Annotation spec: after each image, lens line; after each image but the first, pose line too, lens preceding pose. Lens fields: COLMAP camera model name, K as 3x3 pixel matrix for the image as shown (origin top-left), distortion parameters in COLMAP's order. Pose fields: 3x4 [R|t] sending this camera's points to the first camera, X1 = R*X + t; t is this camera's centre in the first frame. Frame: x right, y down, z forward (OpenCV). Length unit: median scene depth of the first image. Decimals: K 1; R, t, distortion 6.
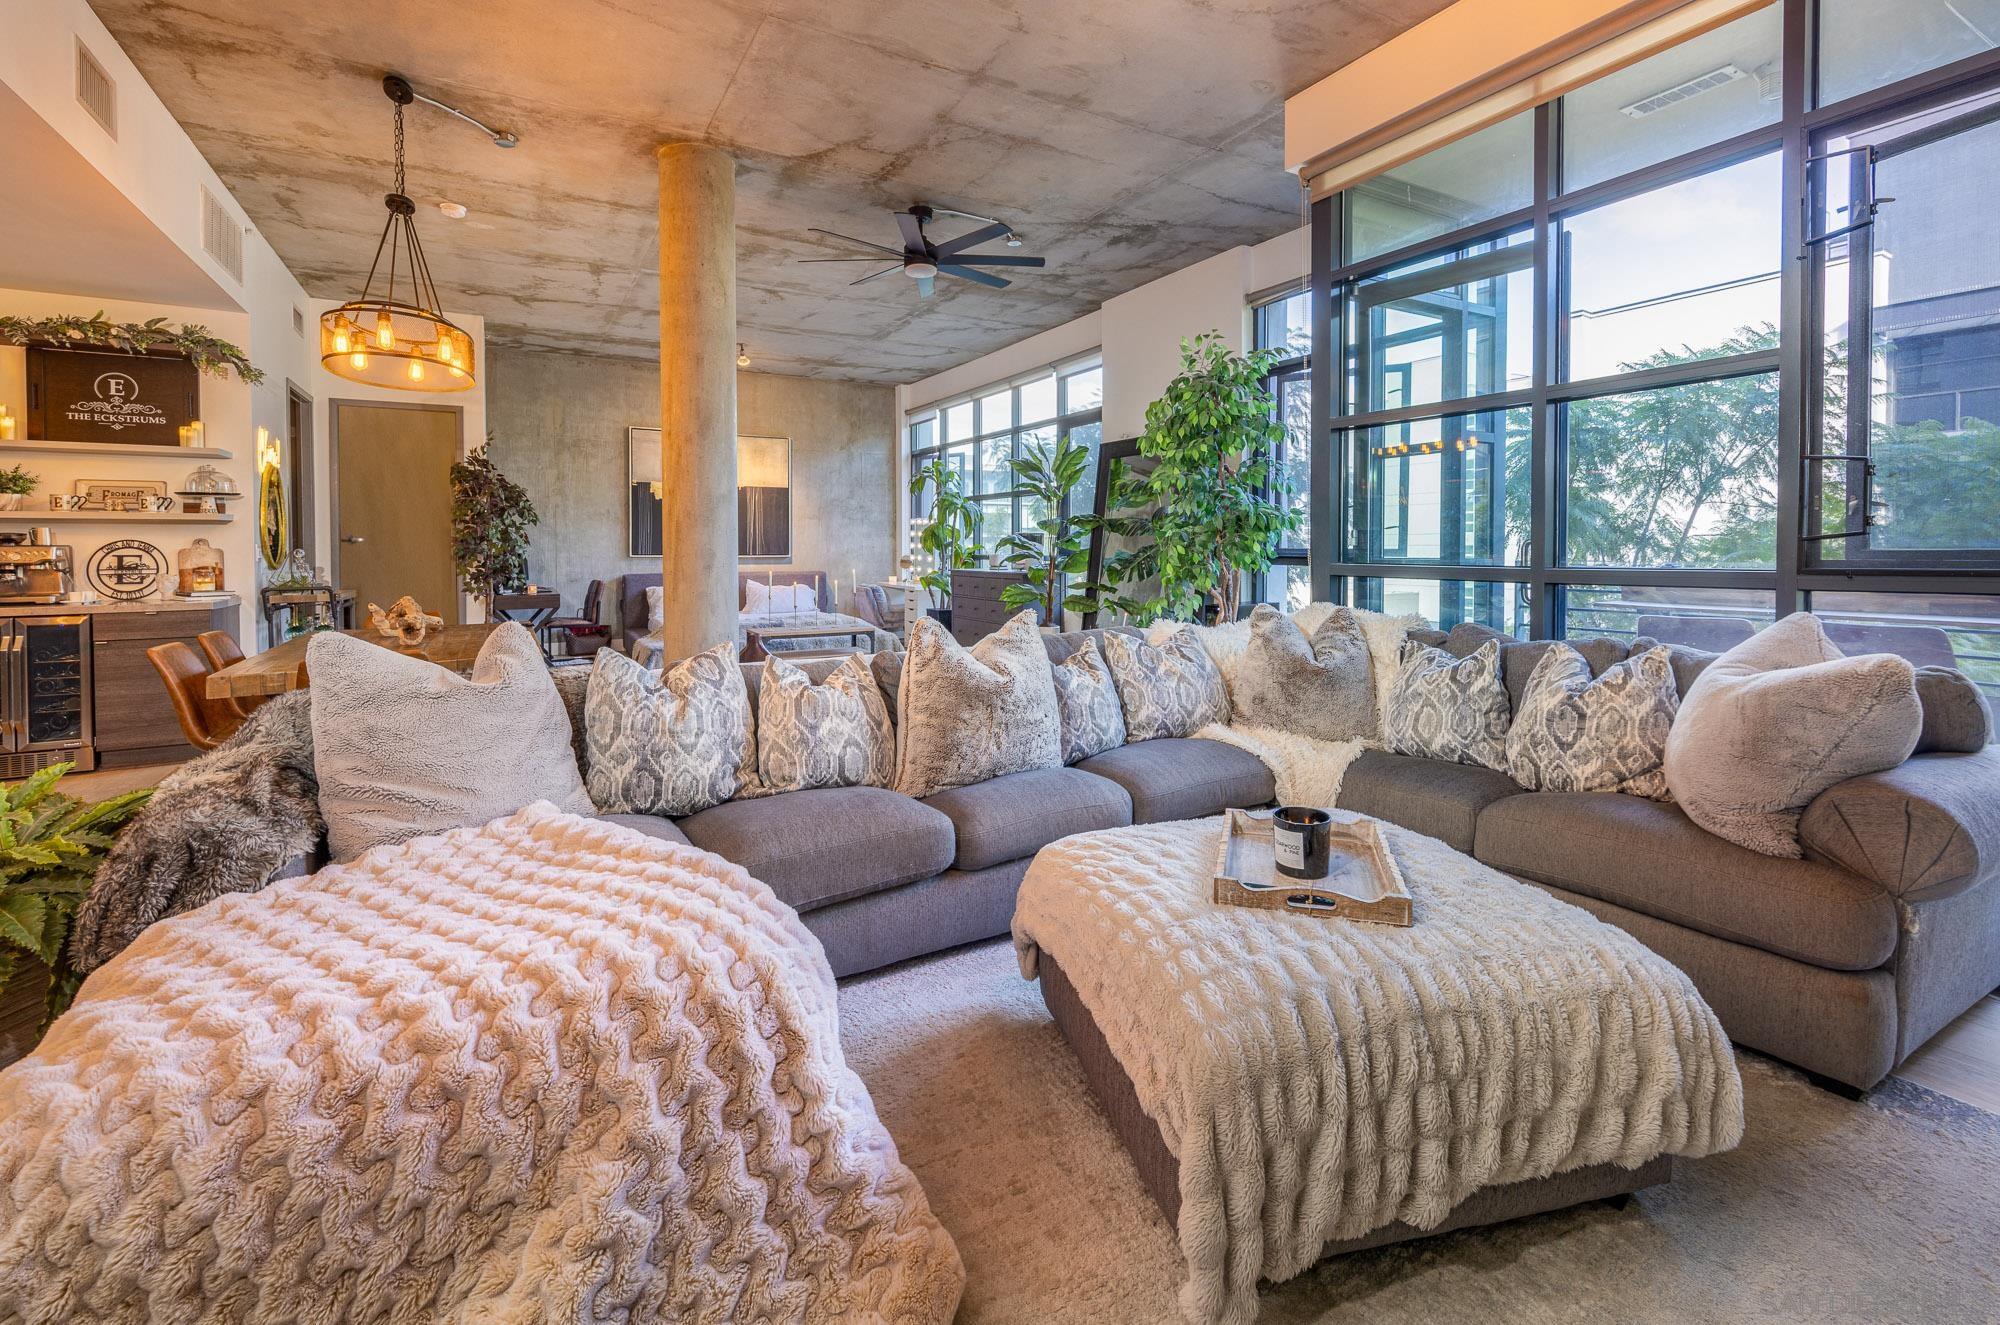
lens RADIAL K [[840.1, 0, 999.5], [0, 840.1, 567.6], [0, 0, 1]] dist [-0.012223, -0.000111]
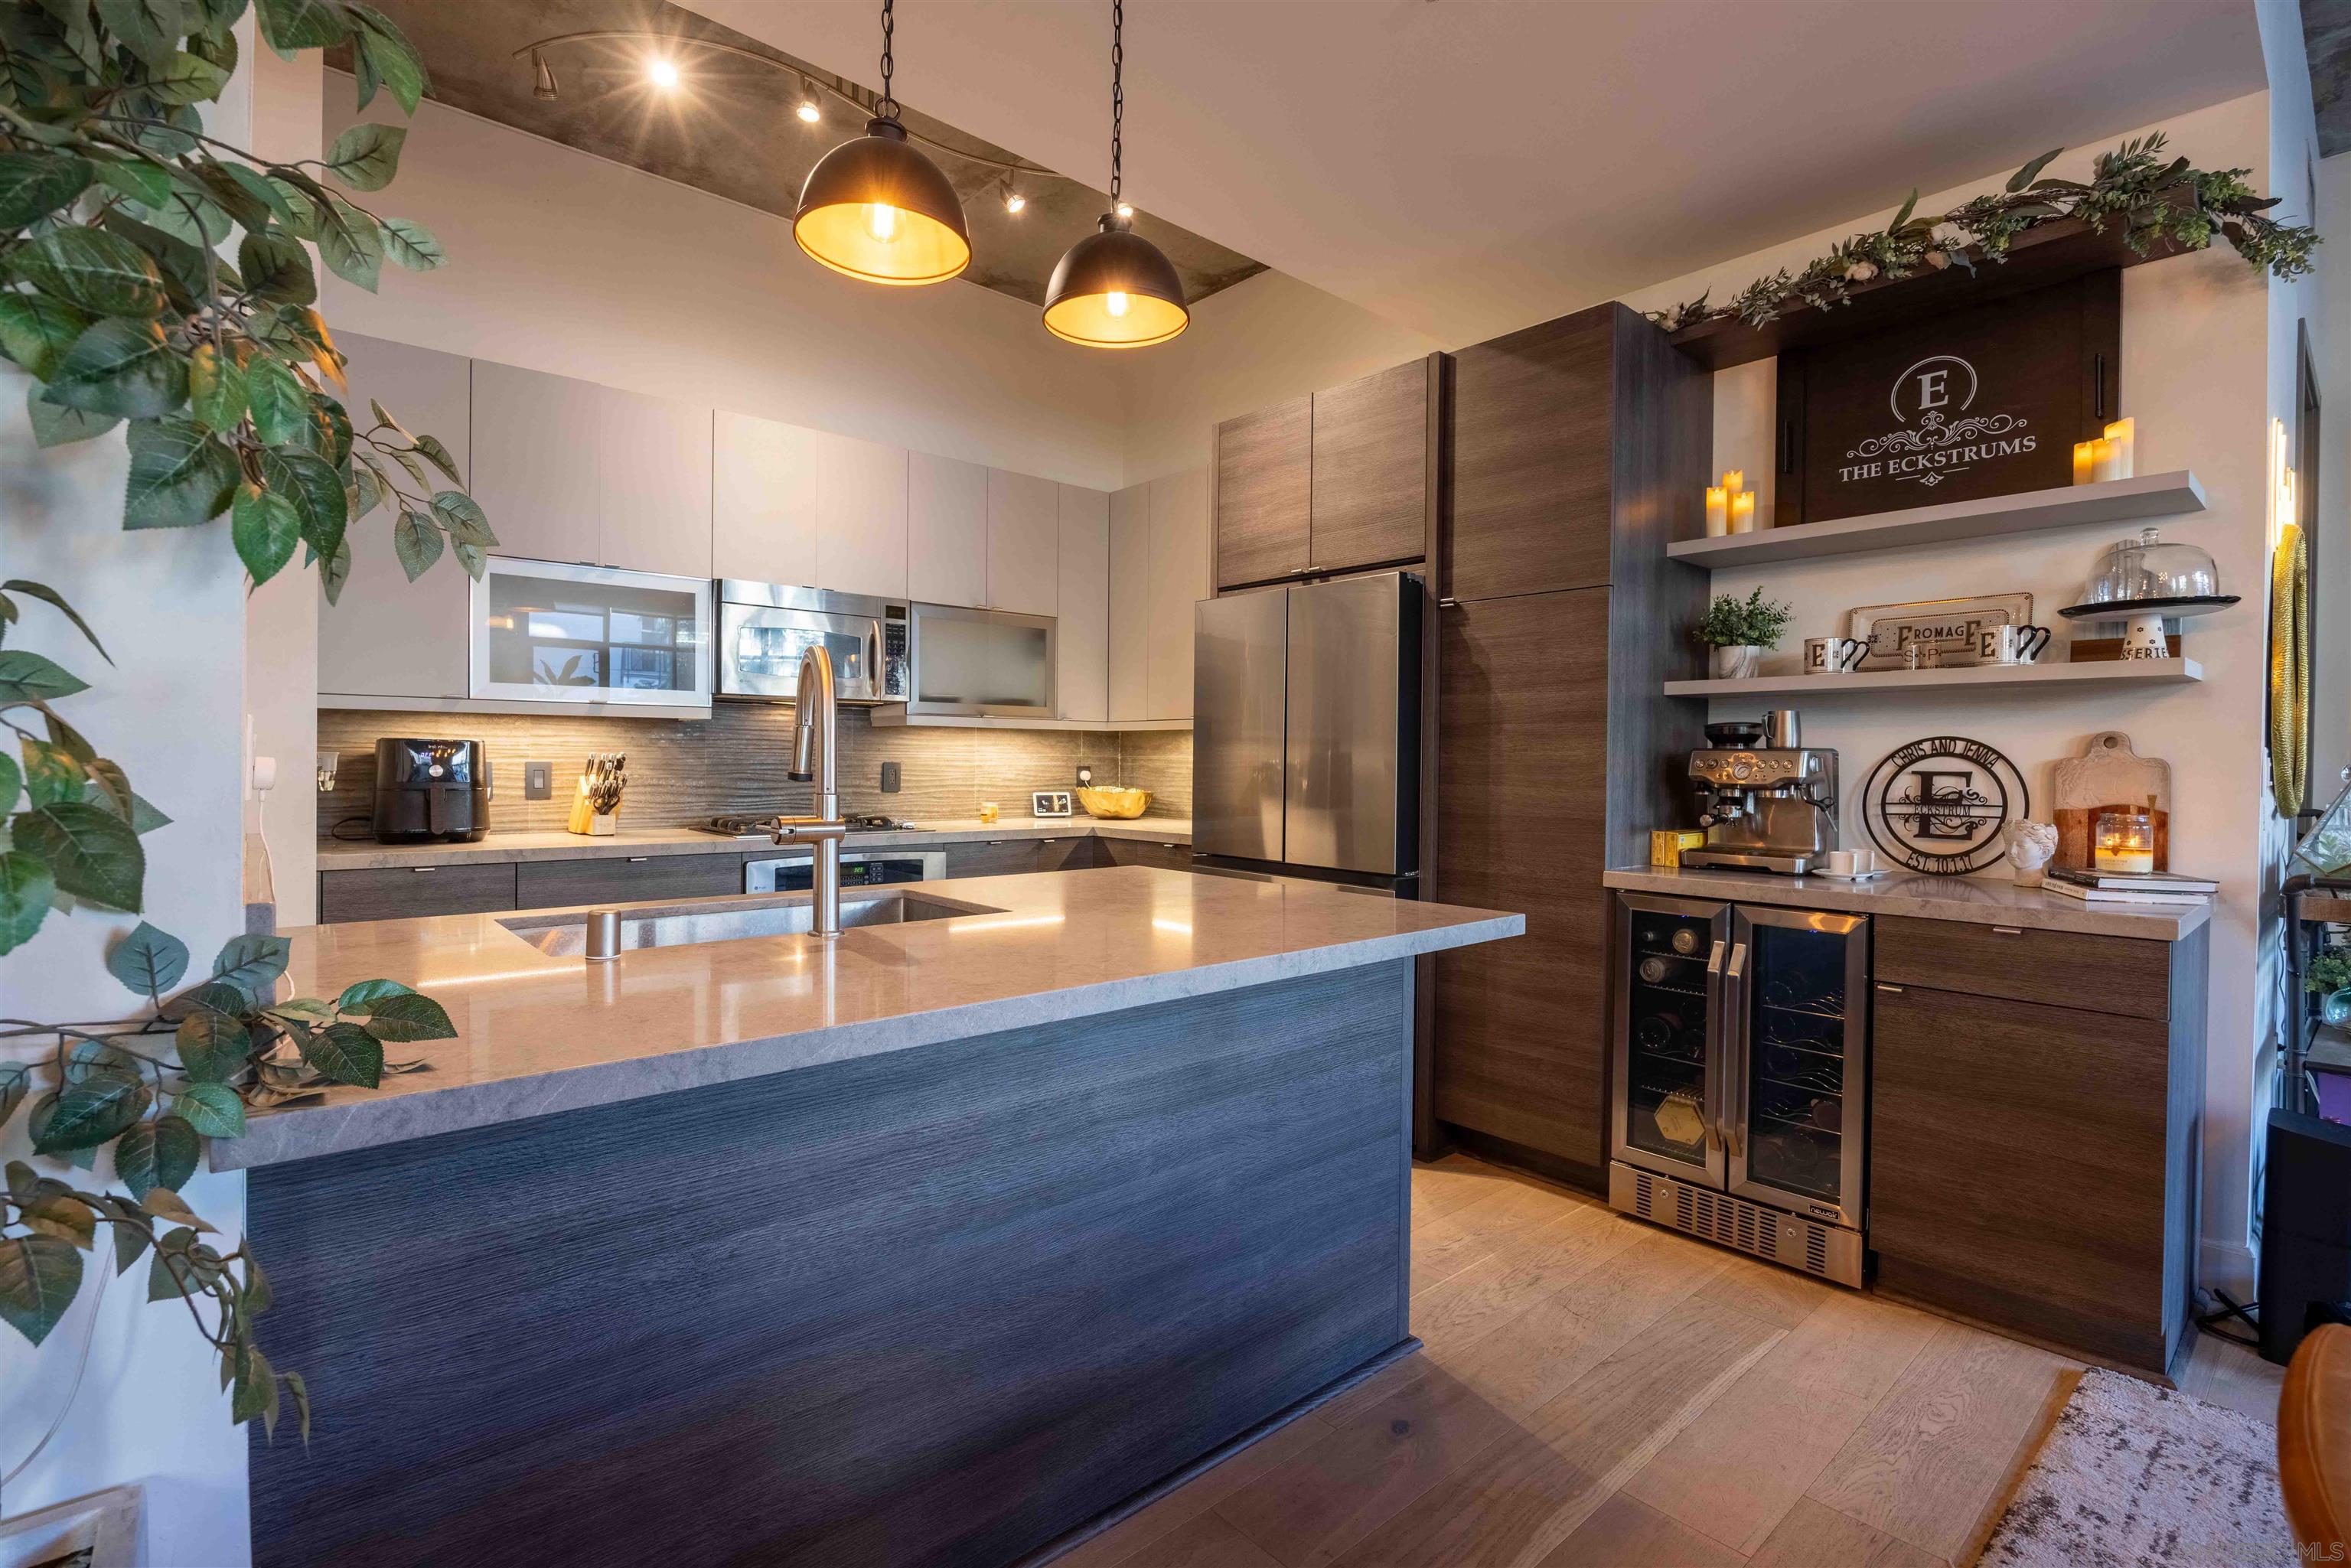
lens RADIAL K [[1154.8, 0, 1127.2], [0, 1154.8, 765.8], [0, 0, 1]] dist [0.000094, 0.000486]
pose [[0.179111, 0.008428, -0.983793, -0.532853], [-0.035693, 0.999361, 0.002063, -0.004362], [0.983181, 0.034745, 0.179297, 0.471399]]
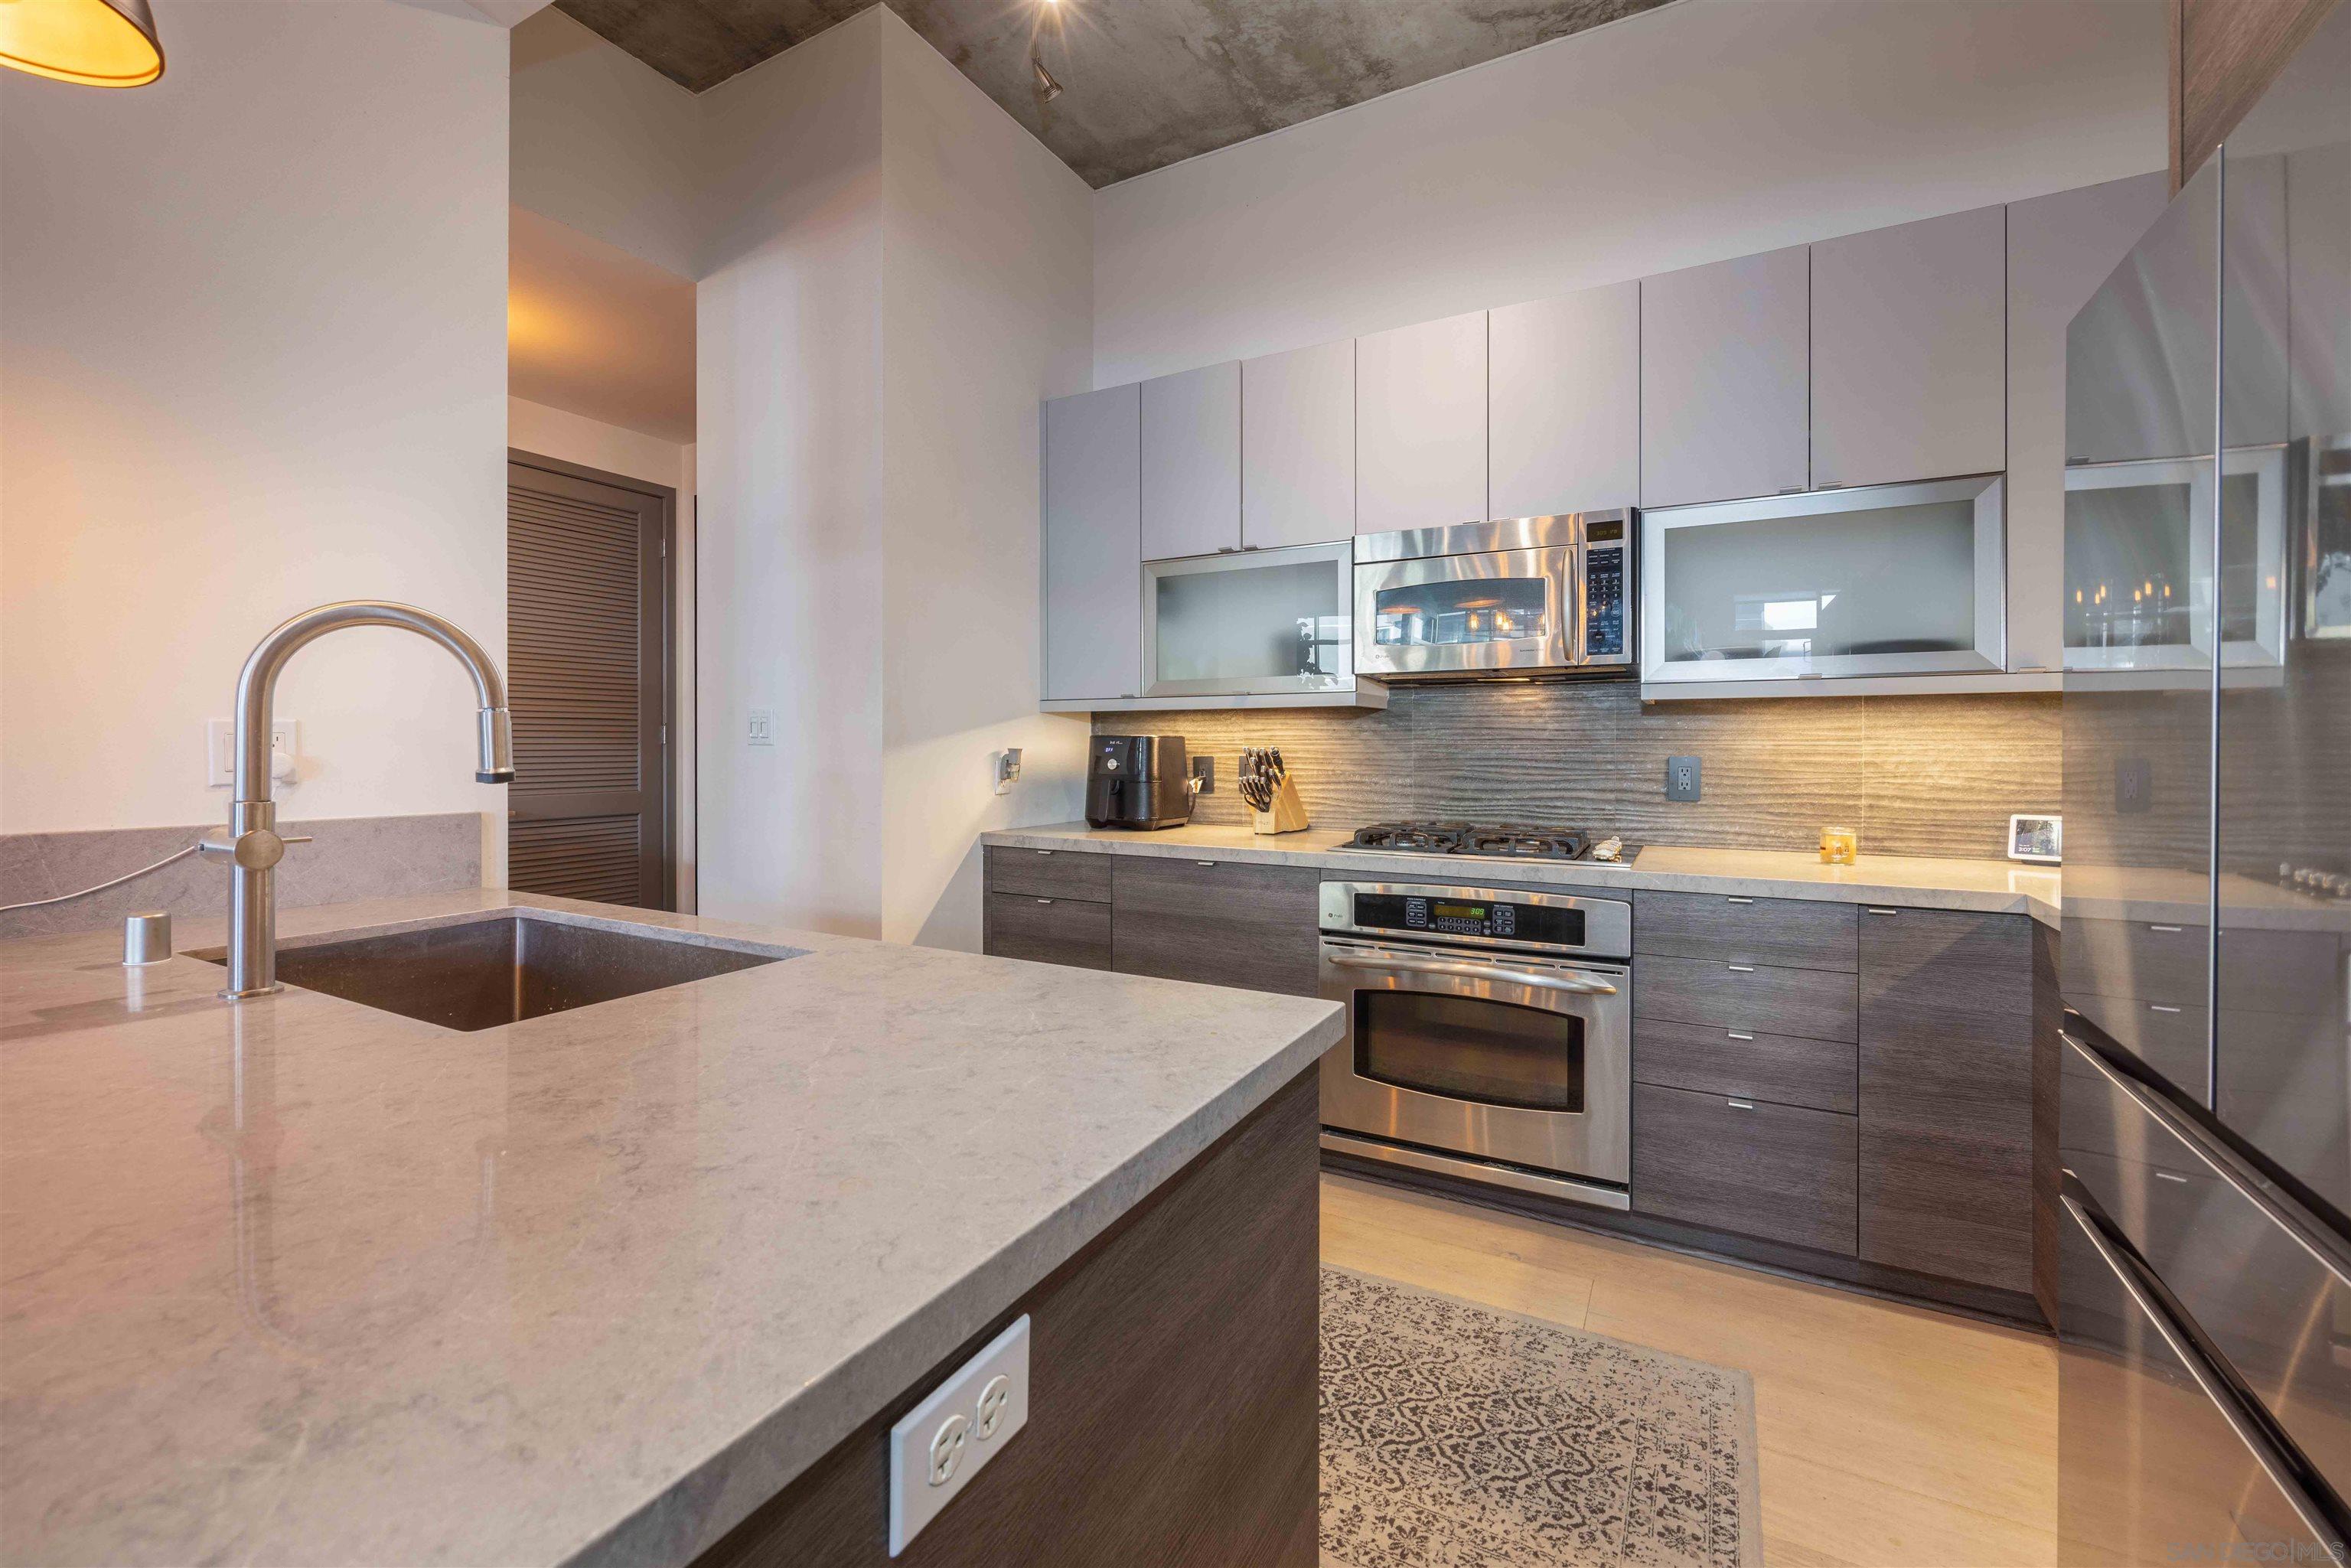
lens RADIAL K [[957.1, 0, 1197.1], [0, 957.1, 749.9], [0, 0, 1]] dist [0.000261, 0.000142]
pose [[-0.852132, 0.002883, -0.523320, -0.999317], [-0.013470, 0.999533, 0.027440, -0.012923], [0.523154, 0.030431, -0.851694, 0.757580]]
